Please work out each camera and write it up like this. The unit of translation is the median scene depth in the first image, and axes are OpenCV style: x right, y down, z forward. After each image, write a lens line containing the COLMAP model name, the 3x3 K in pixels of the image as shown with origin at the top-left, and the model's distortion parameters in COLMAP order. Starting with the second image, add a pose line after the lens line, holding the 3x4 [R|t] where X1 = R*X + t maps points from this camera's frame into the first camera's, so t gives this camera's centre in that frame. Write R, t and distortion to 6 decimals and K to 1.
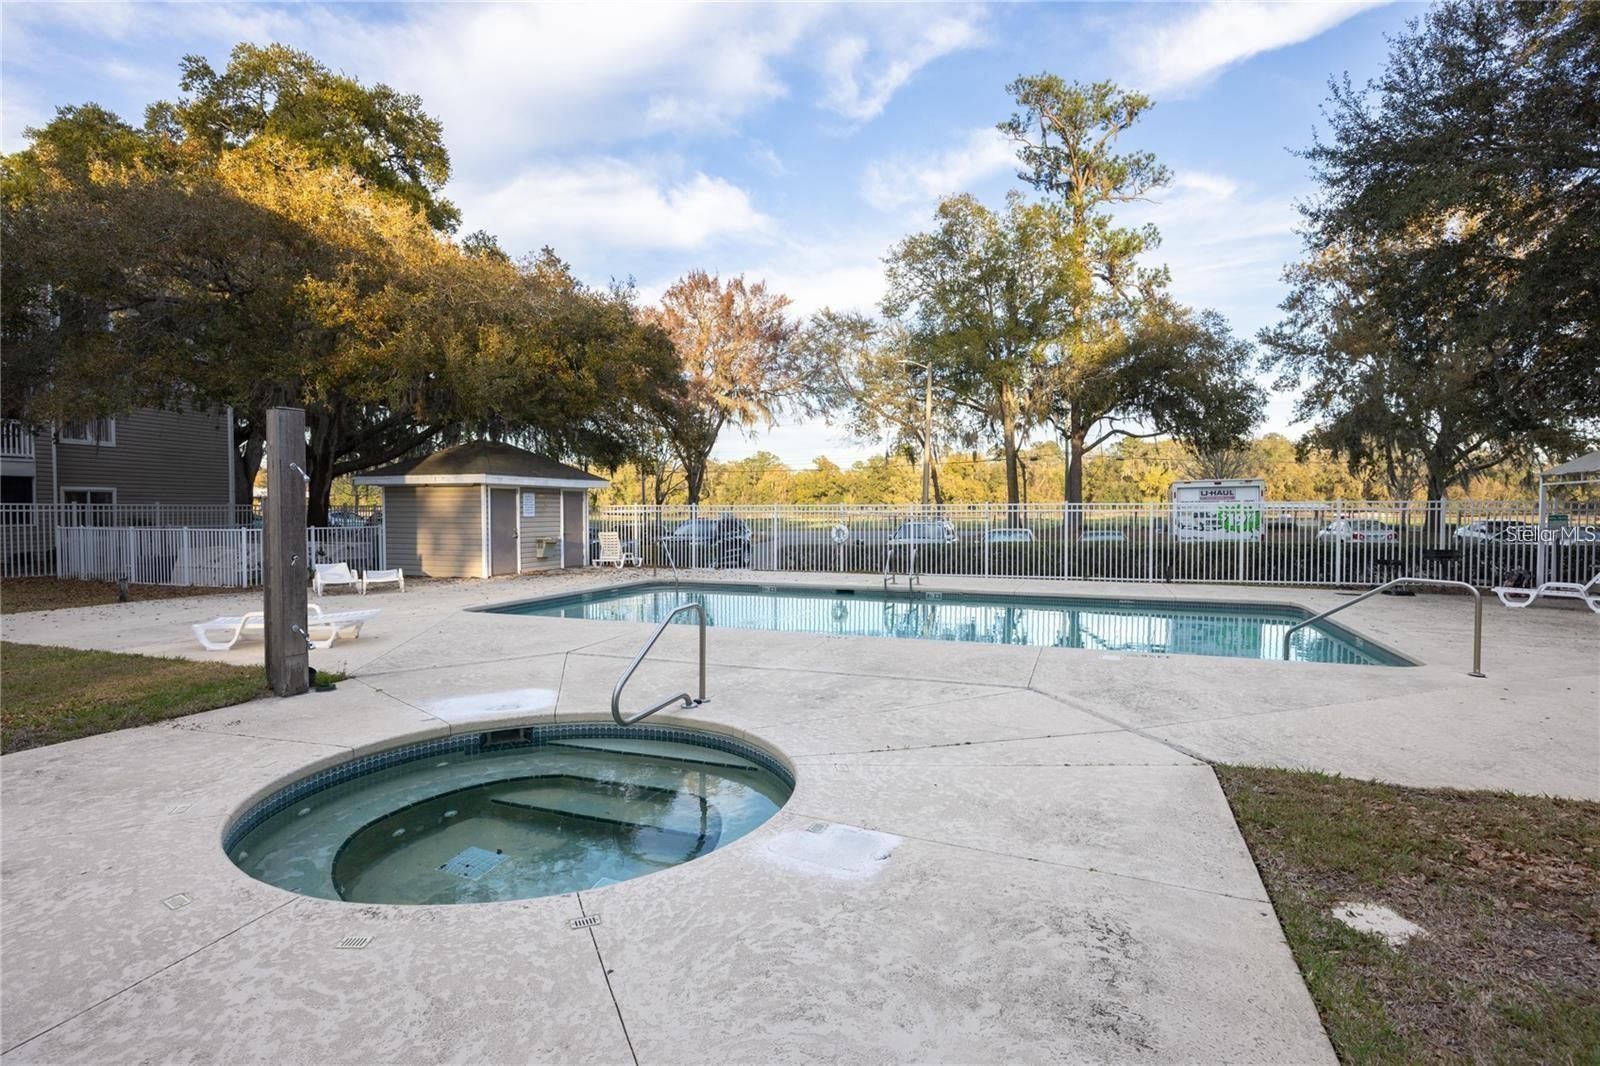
lens RADIAL K [[801.8, 0, 800.0], [0, 801.8, 533.0], [0, 0, 1]] dist [0.002200, 0.000462]
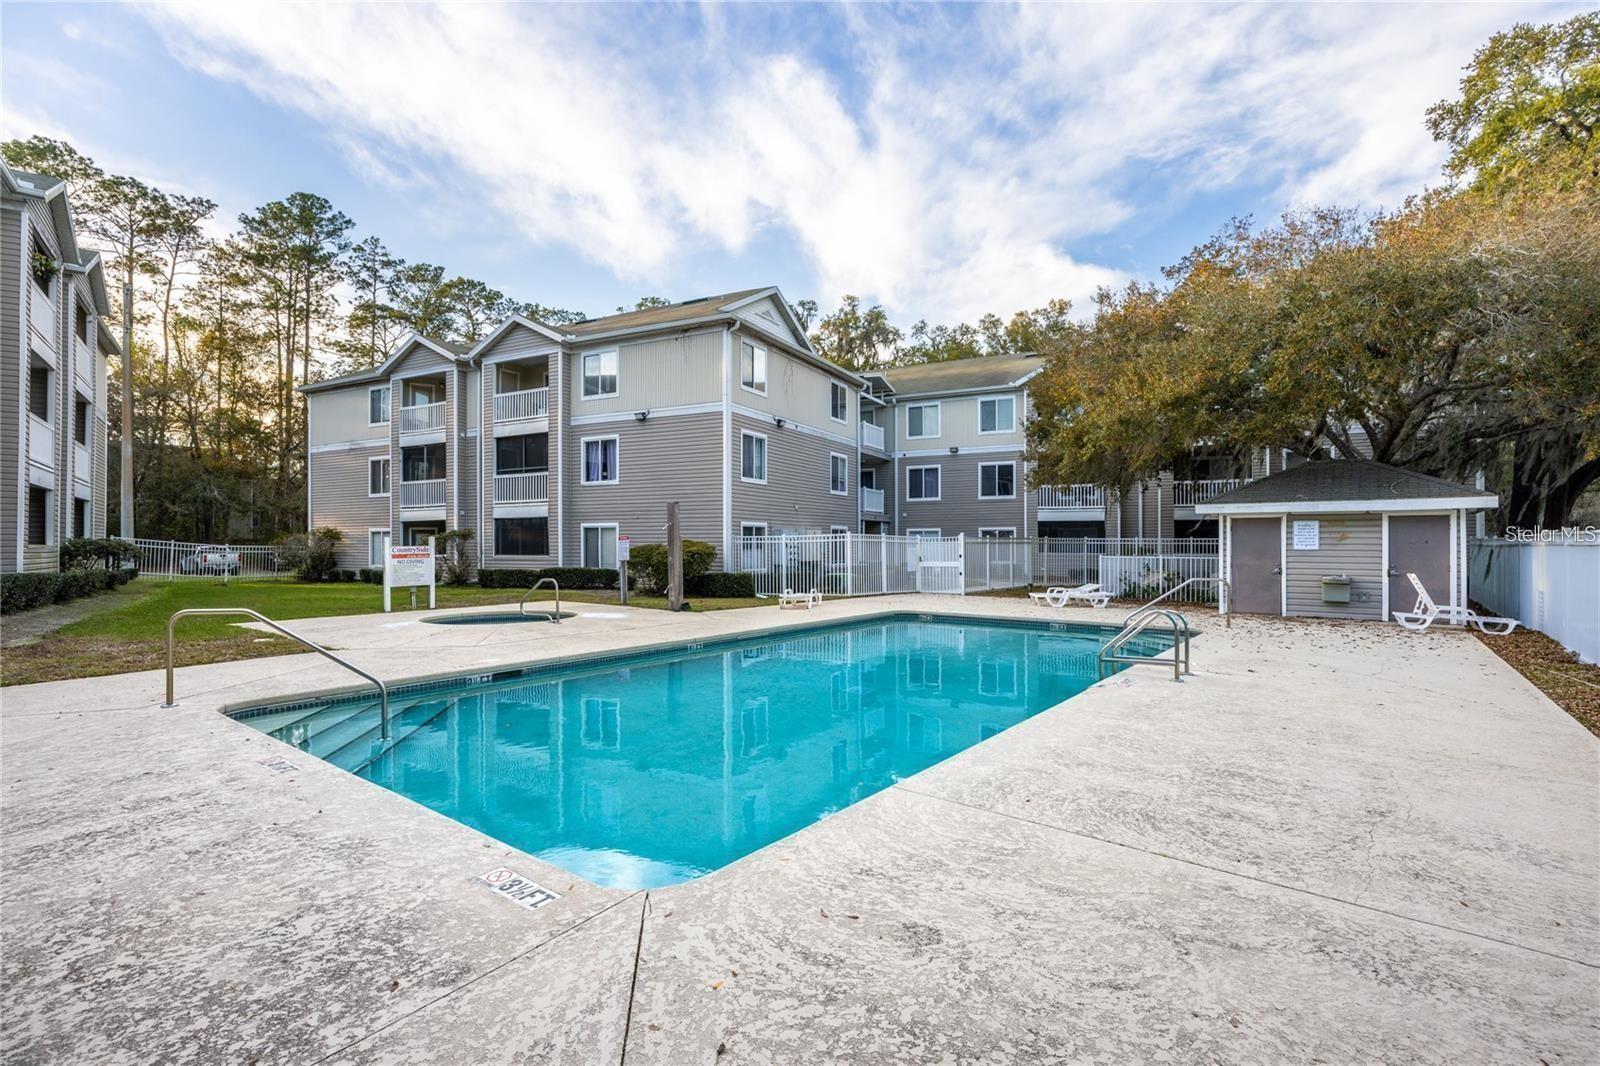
lens RADIAL K [[770.0, 0, 800.0], [0, 770.0, 533.0], [0, 0, 1]] dist [-0.001940, -0.000396]
pose [[-0.284618, -0.013603, -0.958545, 0.480584], [-0.031287, 0.999498, -0.004894, -0.014476], [0.958130, 0.028597, -0.284901, 0.597127]]
